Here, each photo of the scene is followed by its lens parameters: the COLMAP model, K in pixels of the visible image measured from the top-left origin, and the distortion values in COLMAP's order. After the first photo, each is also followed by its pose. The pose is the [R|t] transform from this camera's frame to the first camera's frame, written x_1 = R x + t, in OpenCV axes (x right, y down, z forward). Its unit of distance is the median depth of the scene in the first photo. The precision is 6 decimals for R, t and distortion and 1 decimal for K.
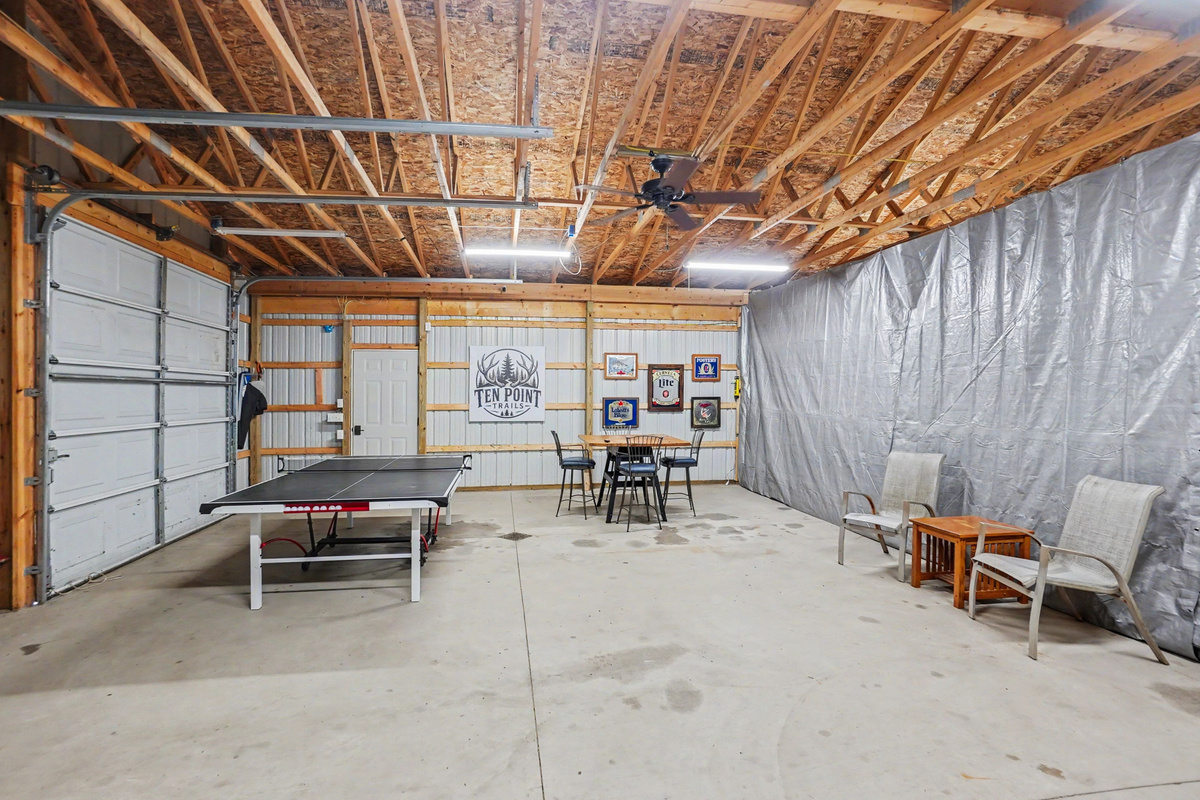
lens RADIAL K [[551.7, 0, 594.9], [0, 551.7, 378.4], [0, 0, 1]] dist [-0.041827, 0.020384]
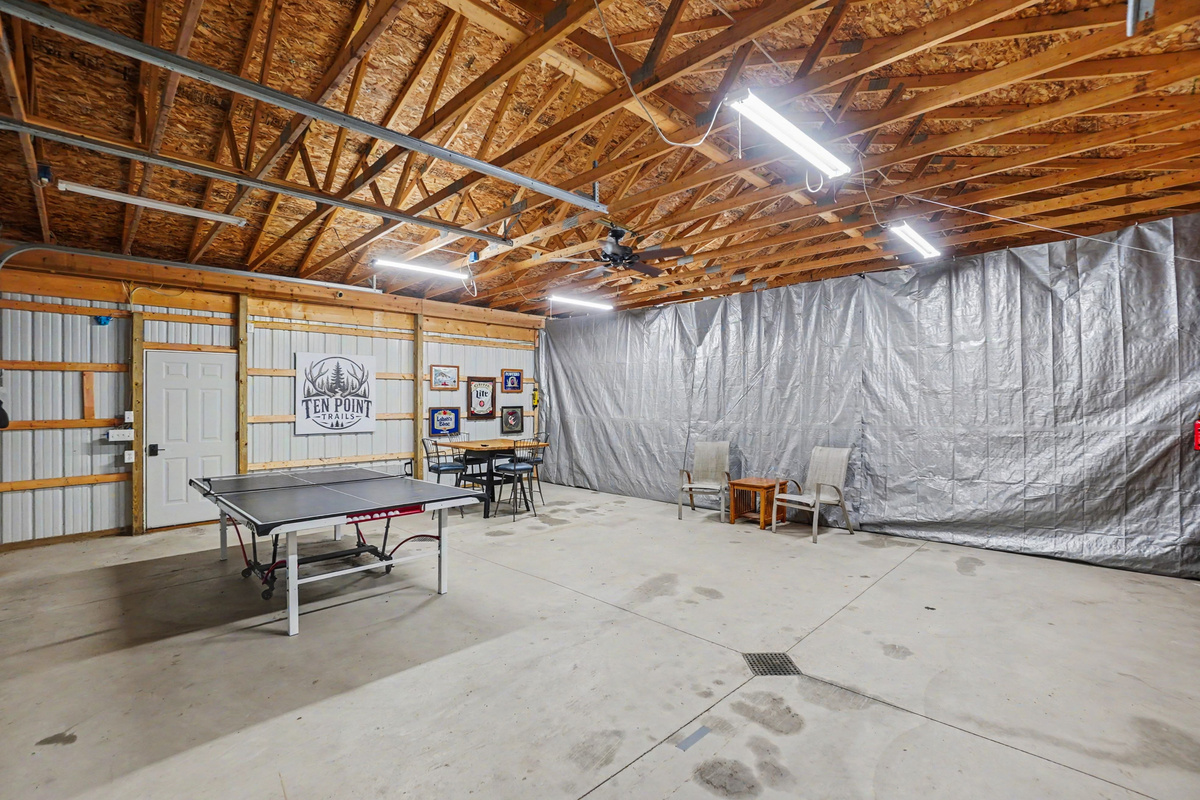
lens RADIAL K [[551.1, 0, 598.0], [0, 551.1, 388.6], [0, 0, 1]] dist [-0.032399, 0.020397]
pose [[0.802324, 0.012886, 0.596749, -0.385945], [-0.013268, 0.999905, -0.003752, -0.001287], [-0.596741, -0.004907, 0.802419, -0.033342]]
